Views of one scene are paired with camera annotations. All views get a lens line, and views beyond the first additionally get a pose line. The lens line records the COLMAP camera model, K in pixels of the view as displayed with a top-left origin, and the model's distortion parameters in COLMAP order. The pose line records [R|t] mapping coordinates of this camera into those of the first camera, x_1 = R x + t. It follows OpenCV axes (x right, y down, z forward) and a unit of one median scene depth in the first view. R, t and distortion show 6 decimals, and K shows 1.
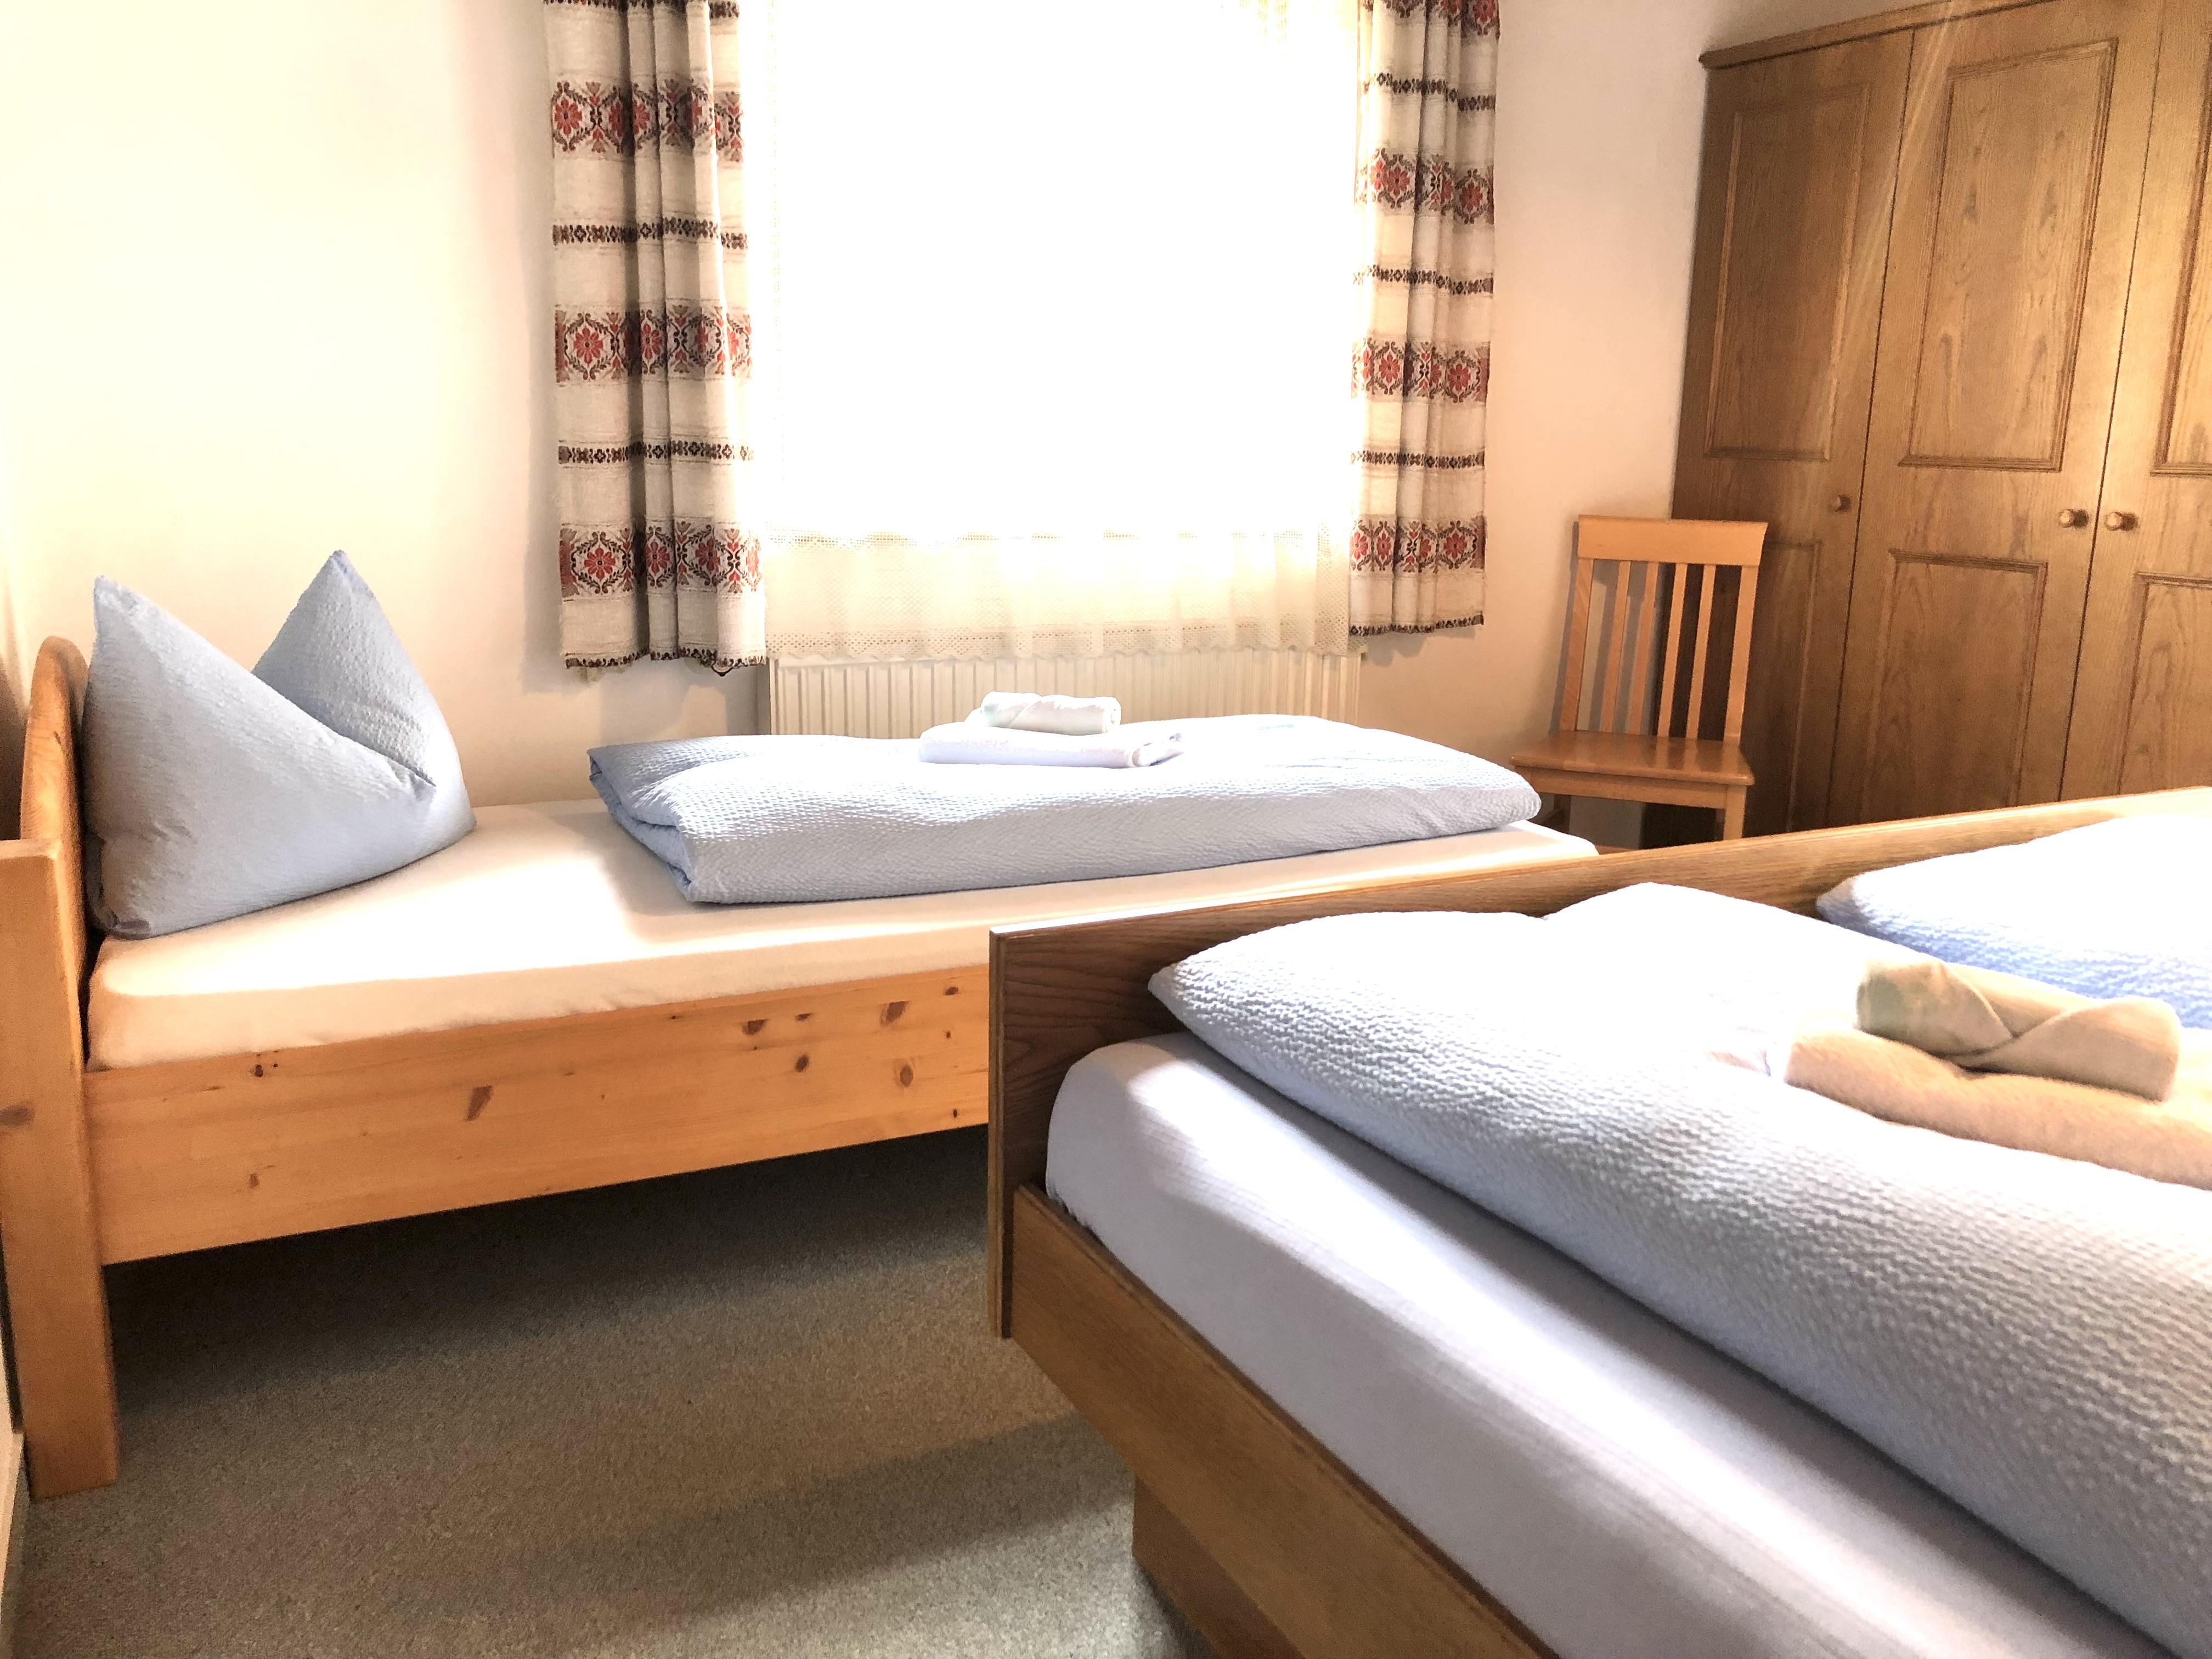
lens RADIAL K [[1812.7, 0, 1112.1], [0, 1812.7, 793.1], [0, 0, 1]] dist [0.039217, -0.016664]
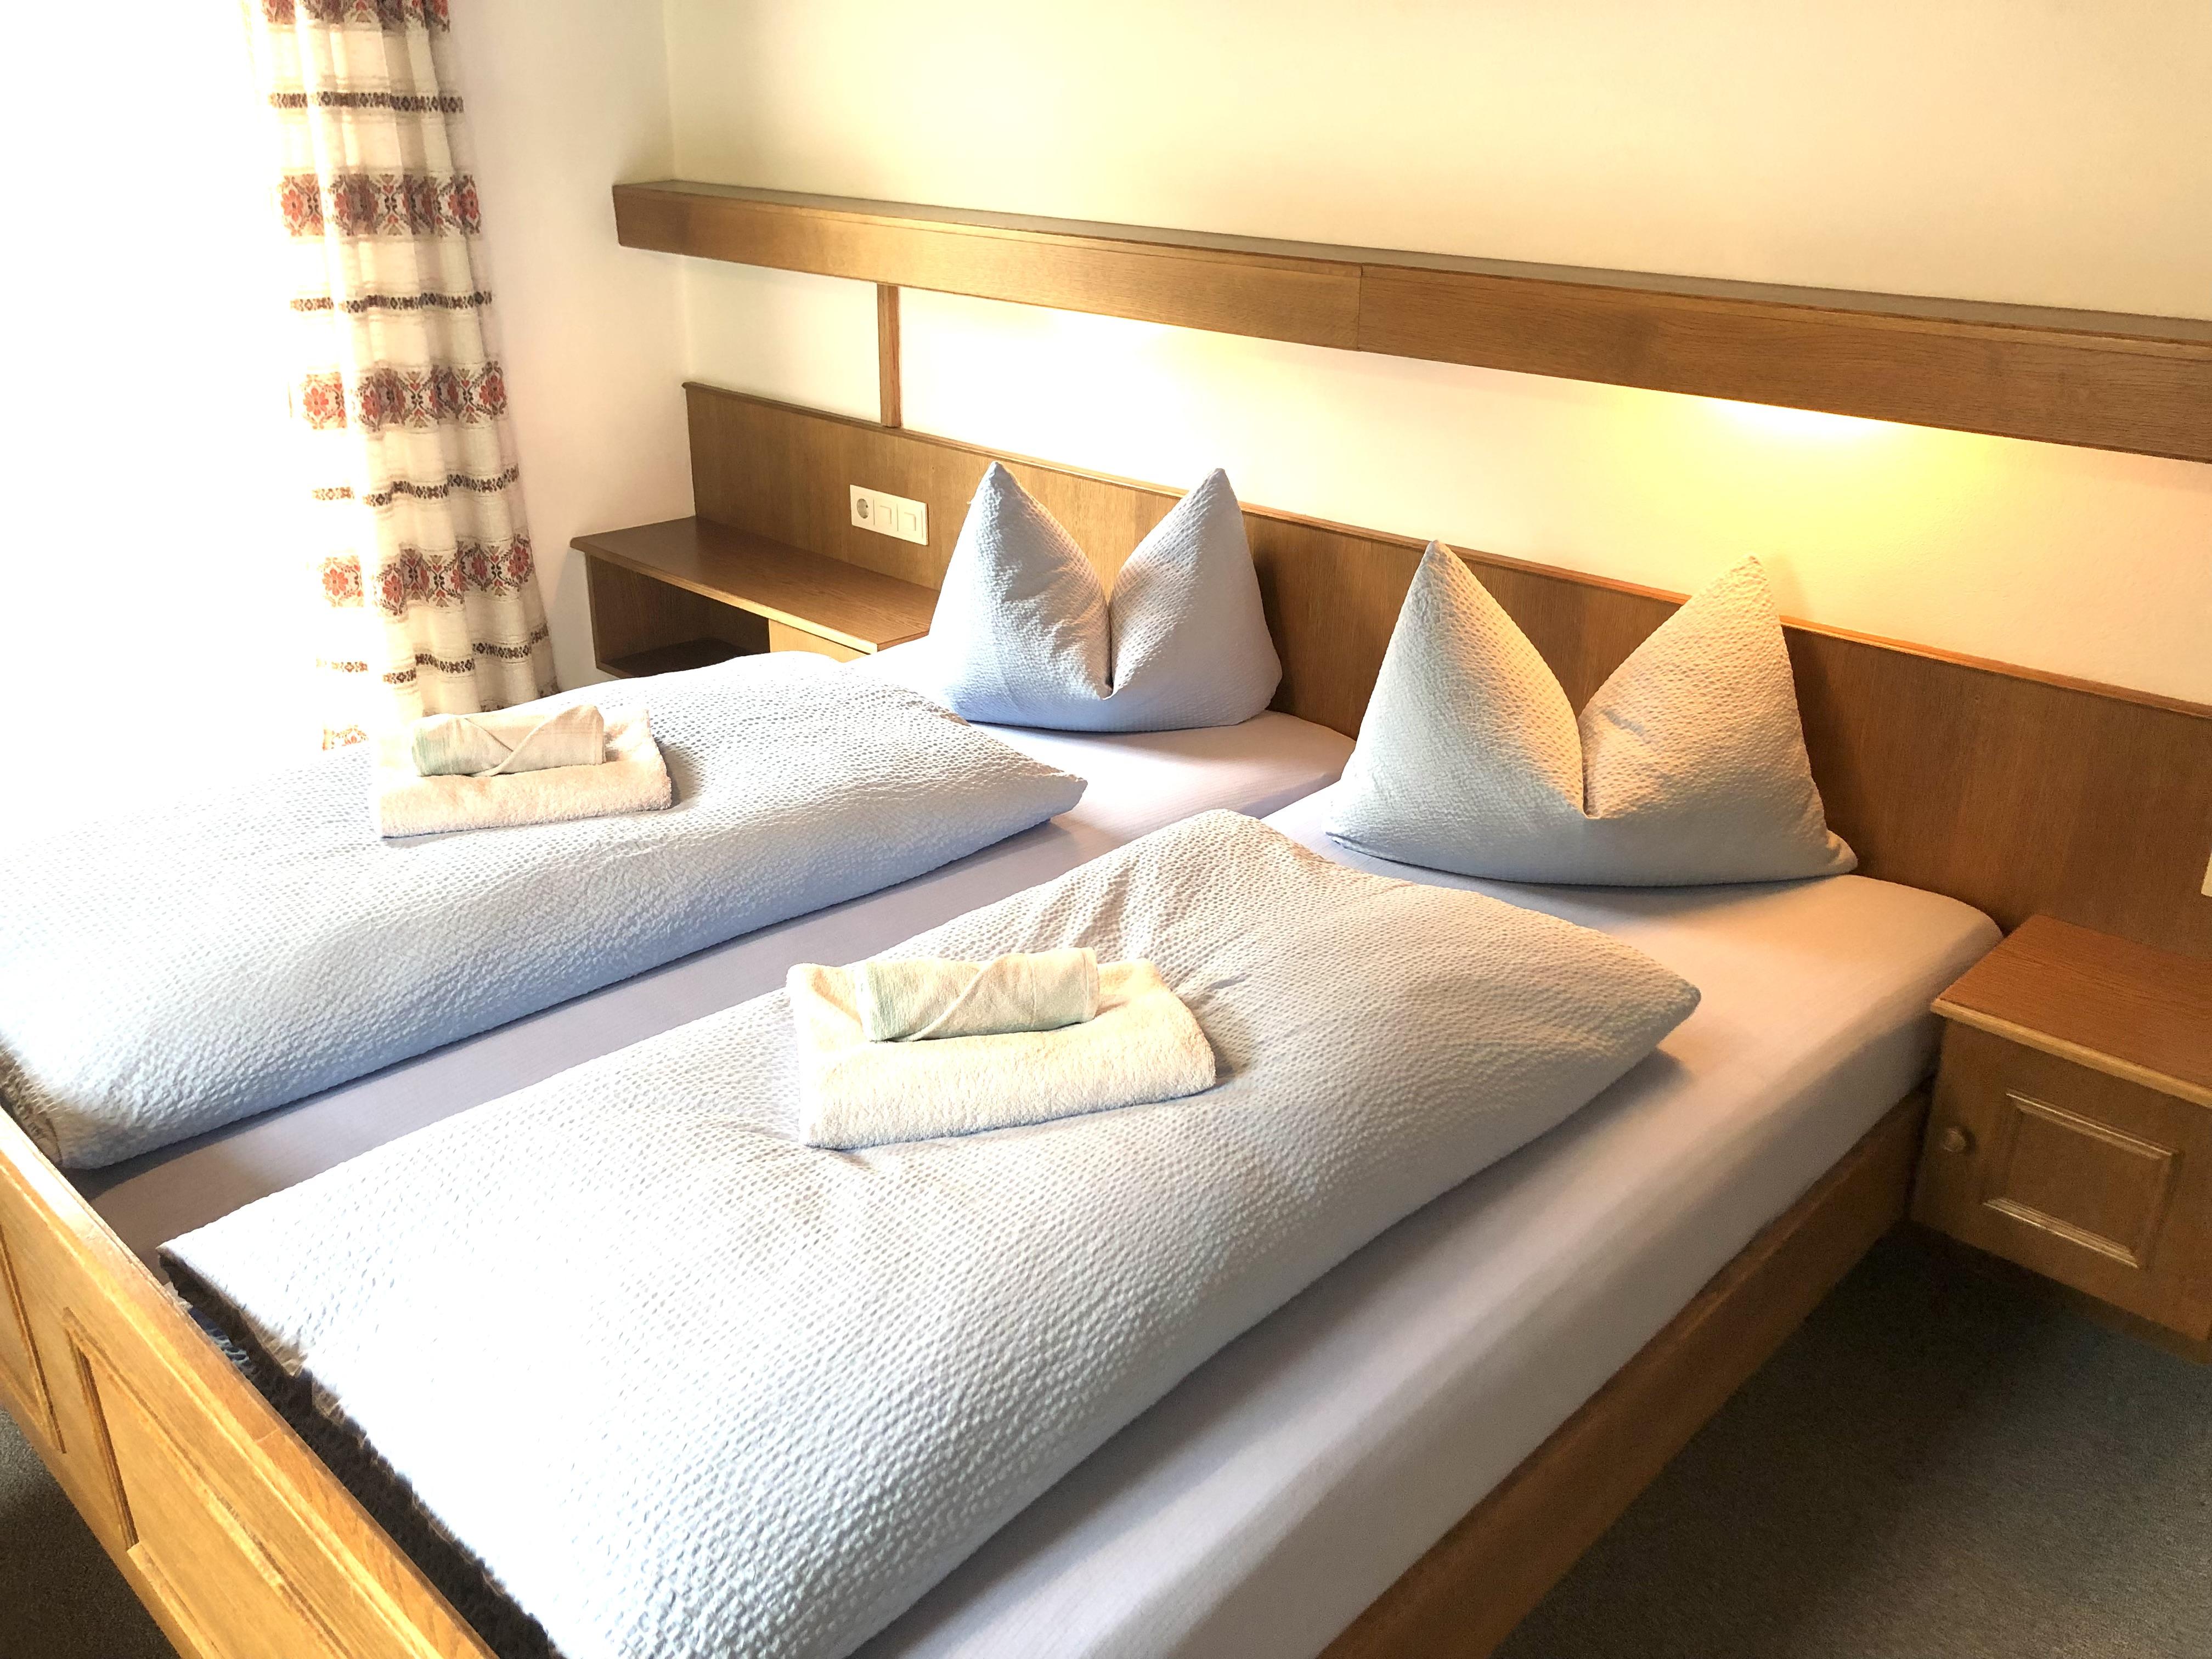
lens RADIAL K [[1812.7, 0, 1112.1], [0, 1812.7, 793.1], [0, 0, 1]] dist [0.039217, -0.016664]
pose [[-0.320450, -0.378951, 0.868164, -0.249589], [0.177617, 0.876202, 0.448020, -0.244041], [-0.930464, 0.297769, -0.213471, 0.544627]]
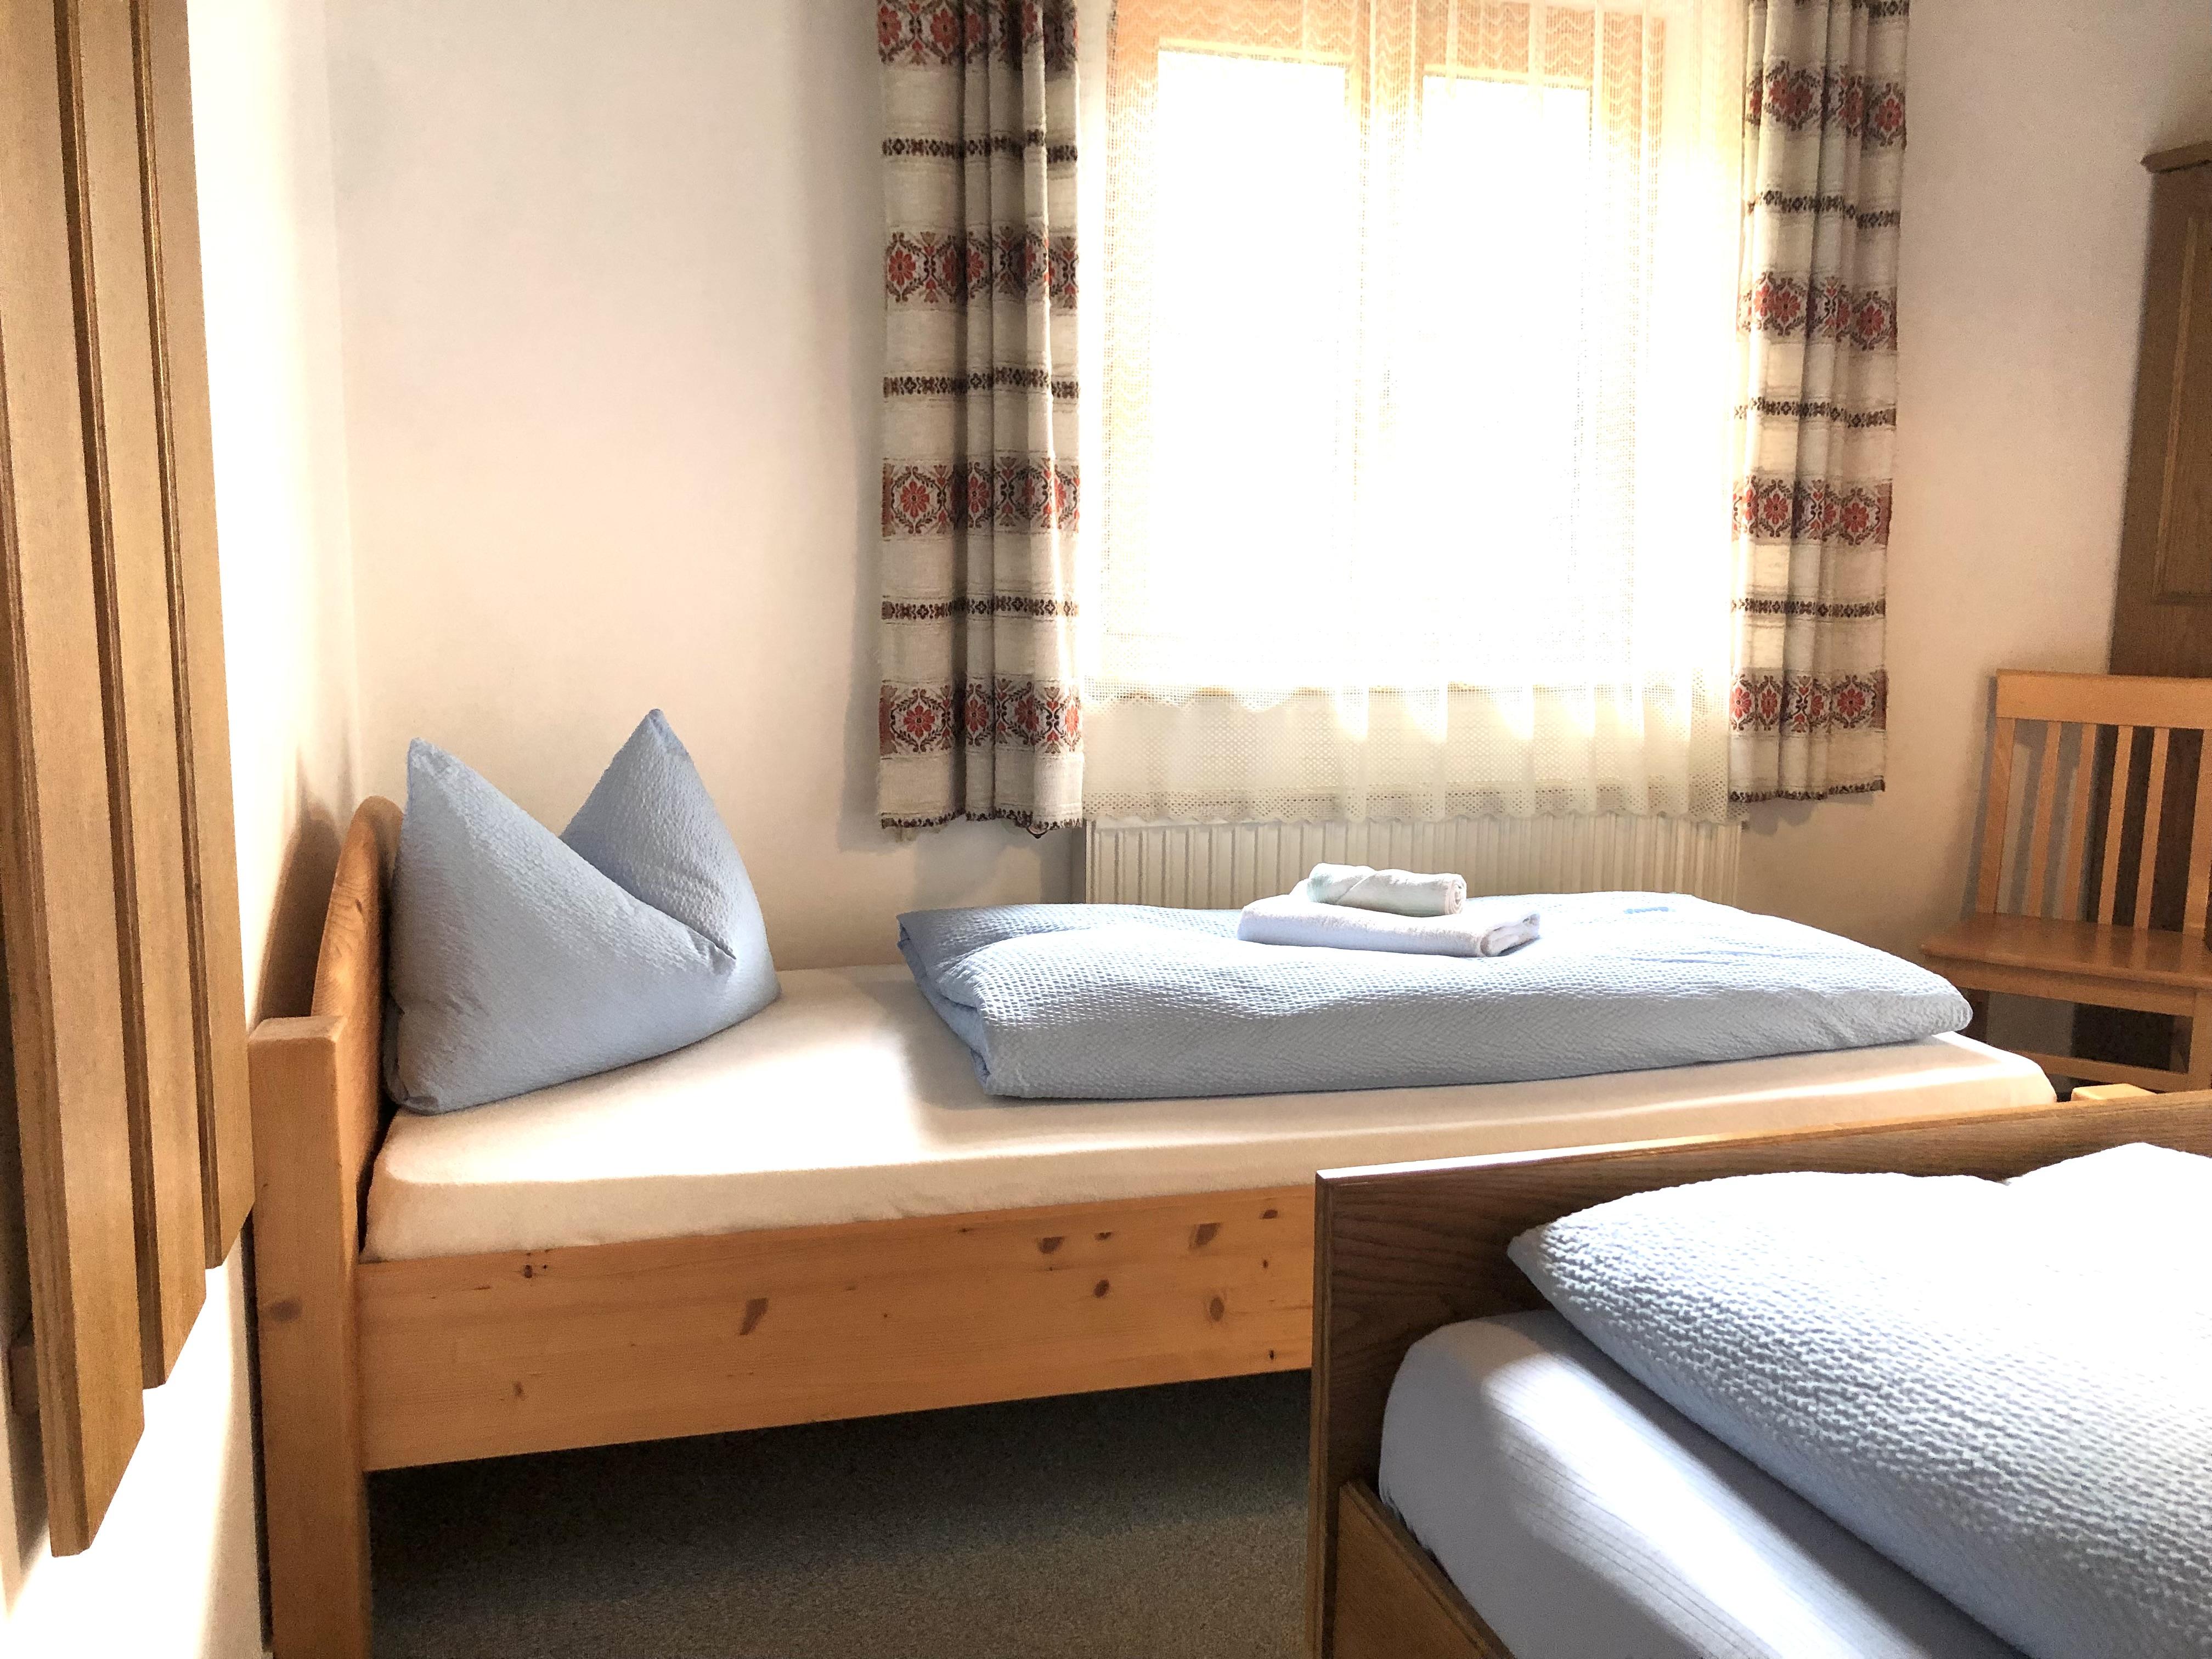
lens RADIAL K [[1833.2, 0, 1109.5], [0, 1833.2, 785.7], [0, 0, 1]] dist [0.004175, 0.016098]
pose [[0.983554, 0.017190, -0.179795, -0.007509], [-0.031251, 0.996644, -0.075664, -0.022587], [0.177890, 0.080038, 0.980790, 0.077028]]
